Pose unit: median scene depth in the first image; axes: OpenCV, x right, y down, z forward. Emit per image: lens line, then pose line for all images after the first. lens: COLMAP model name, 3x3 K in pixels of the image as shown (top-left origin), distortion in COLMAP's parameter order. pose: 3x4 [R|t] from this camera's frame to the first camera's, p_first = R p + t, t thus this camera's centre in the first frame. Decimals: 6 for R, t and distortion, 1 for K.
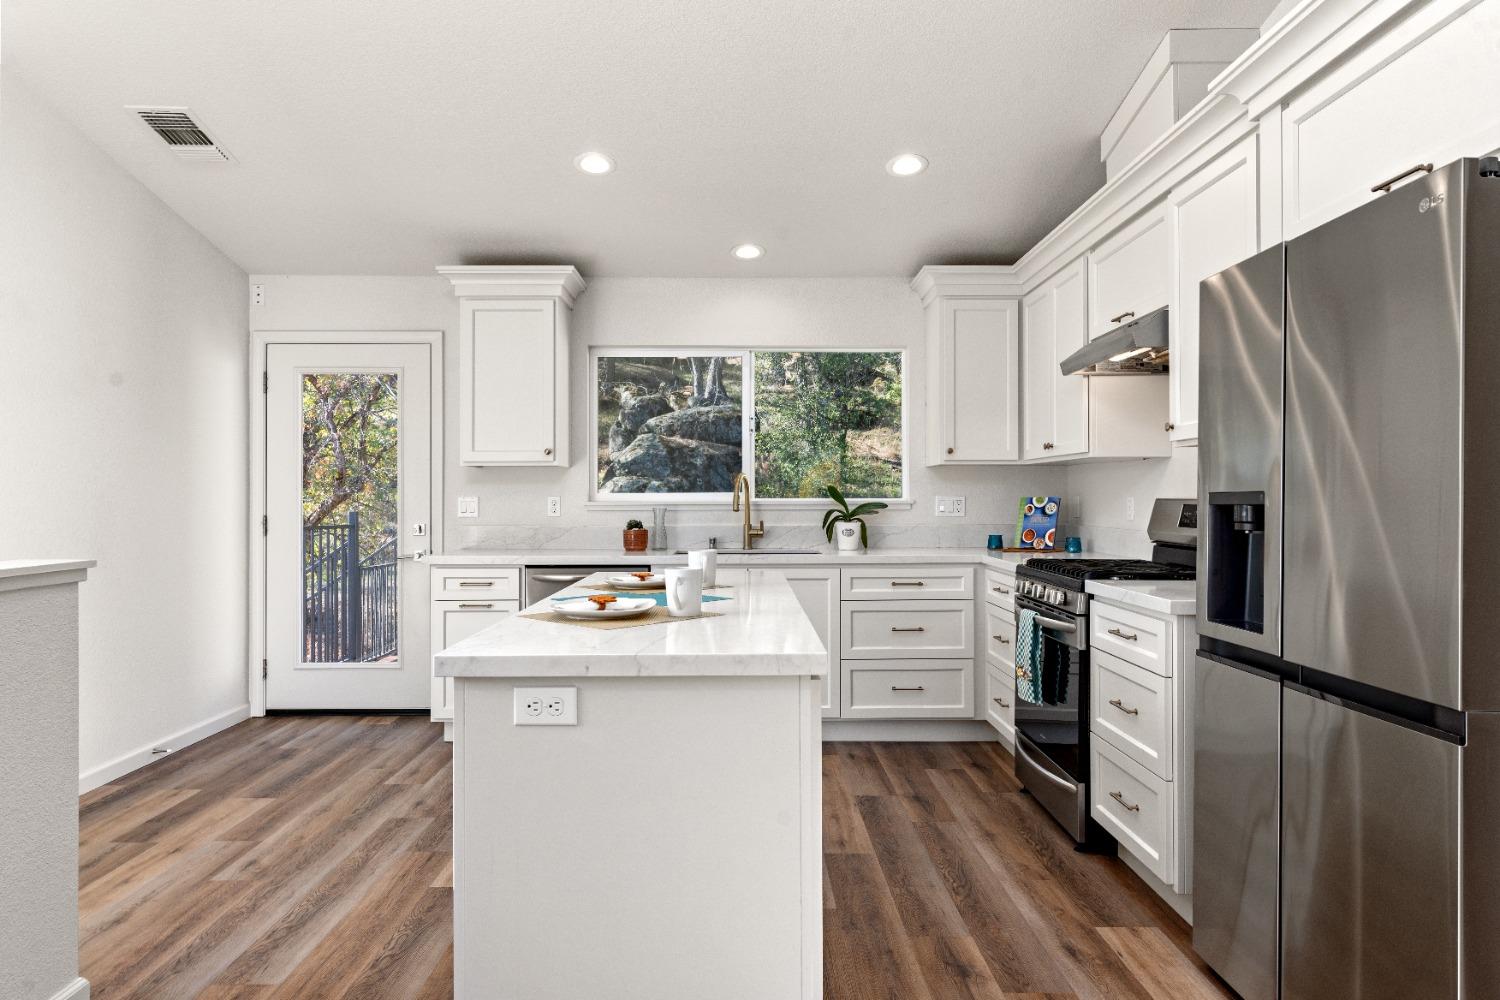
lens RADIAL K [[947.7, 0, 744.8], [0, 947.7, 489.6], [0, 0, 1]] dist [-0.002571, 0.001184]
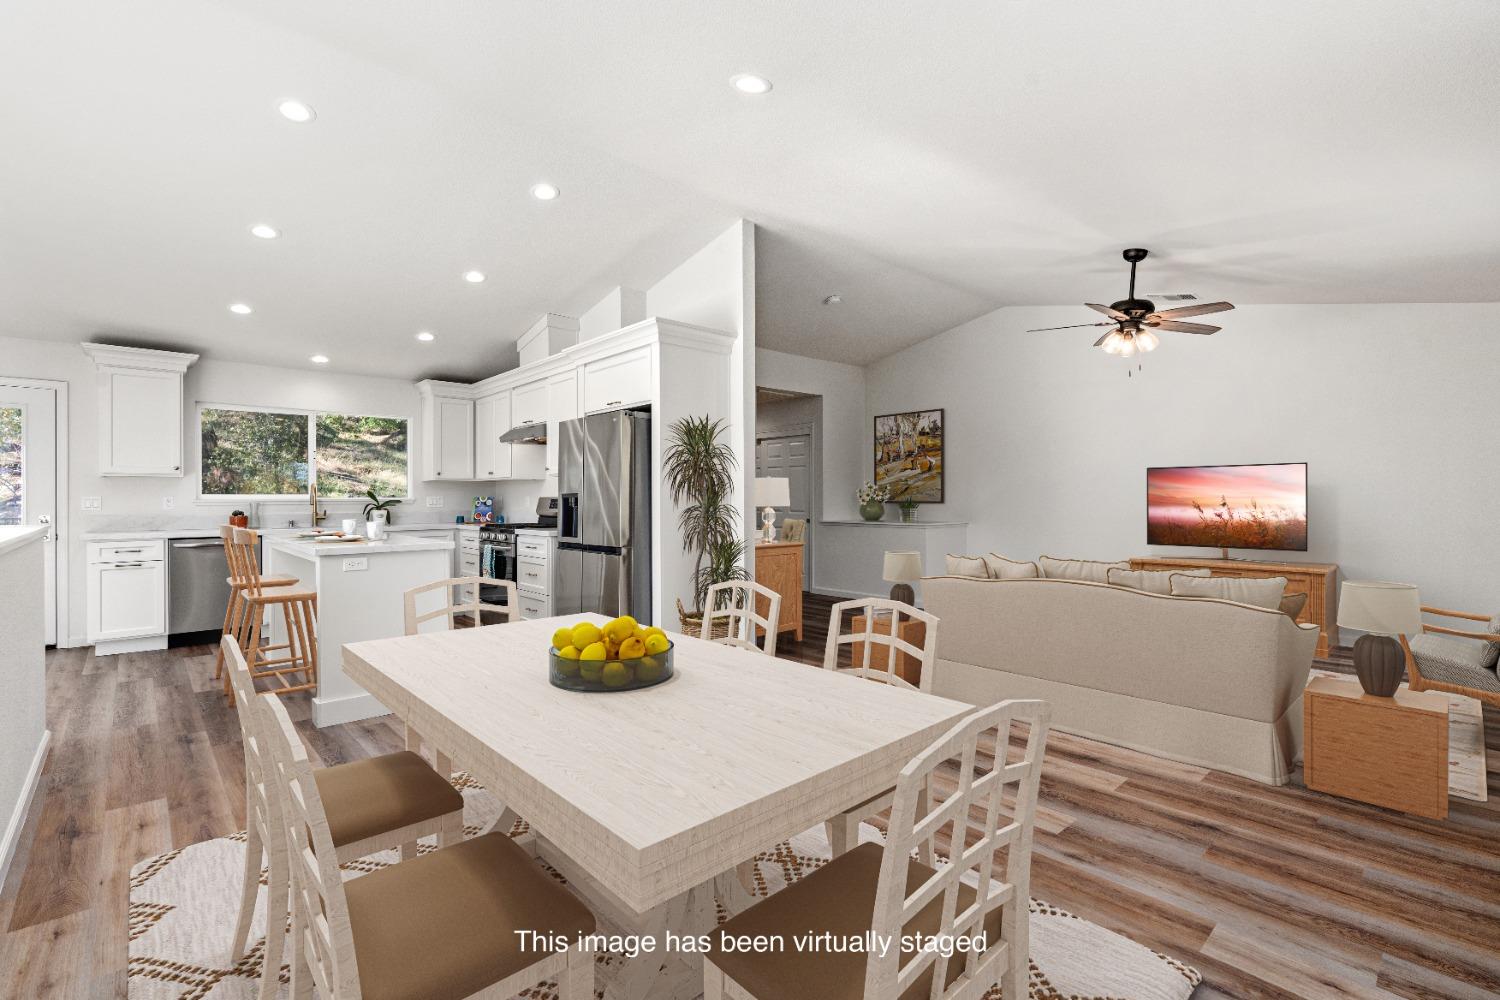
lens RADIAL K [[678.1, 0, 747.8], [0, 678.1, 498.0], [0, 0, 1]] dist [-0.003172, -0.000545]
pose [[0.743082, 0.000339, 0.669201, -0.268218], [-0.002802, 0.999993, 0.002605, 0.004971], [-0.669195, -0.003811, 0.743077, -0.521912]]
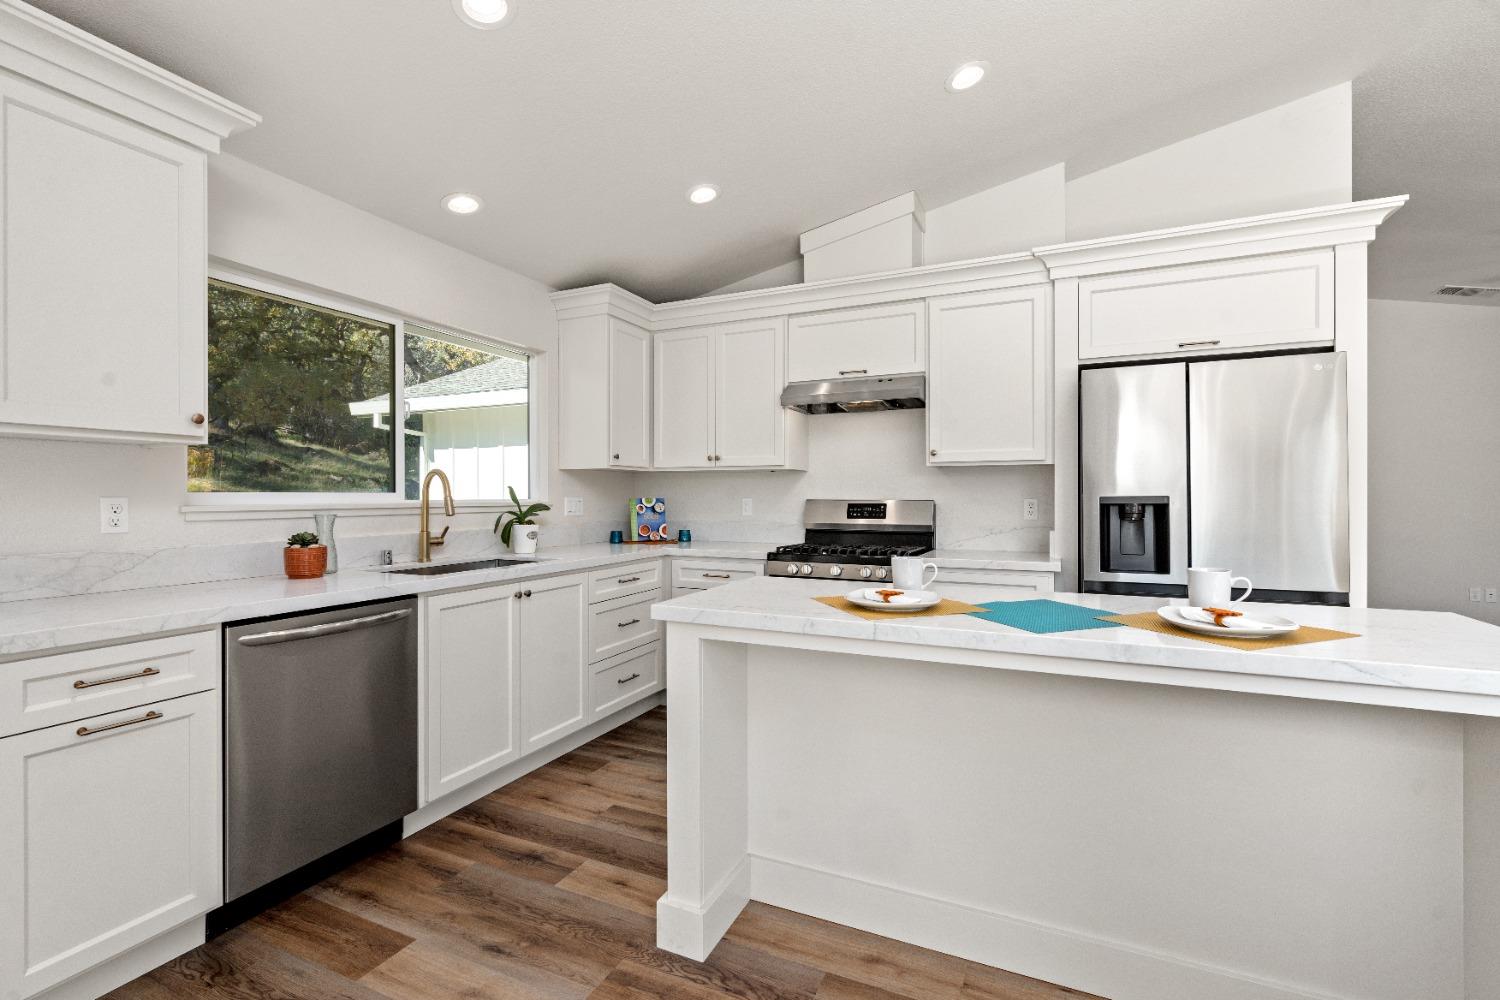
lens RADIAL K [[677.2, 0, 745.3], [0, 677.2, 492.6], [0, 0, 1]] dist [0.000691, -0.000038]
pose [[0.424386, 0.006426, 0.905459, -0.458999], [-0.008056, 0.999962, -0.003320, 0.002785], [-0.905446, -0.005886, 0.424422, 0.555774]]
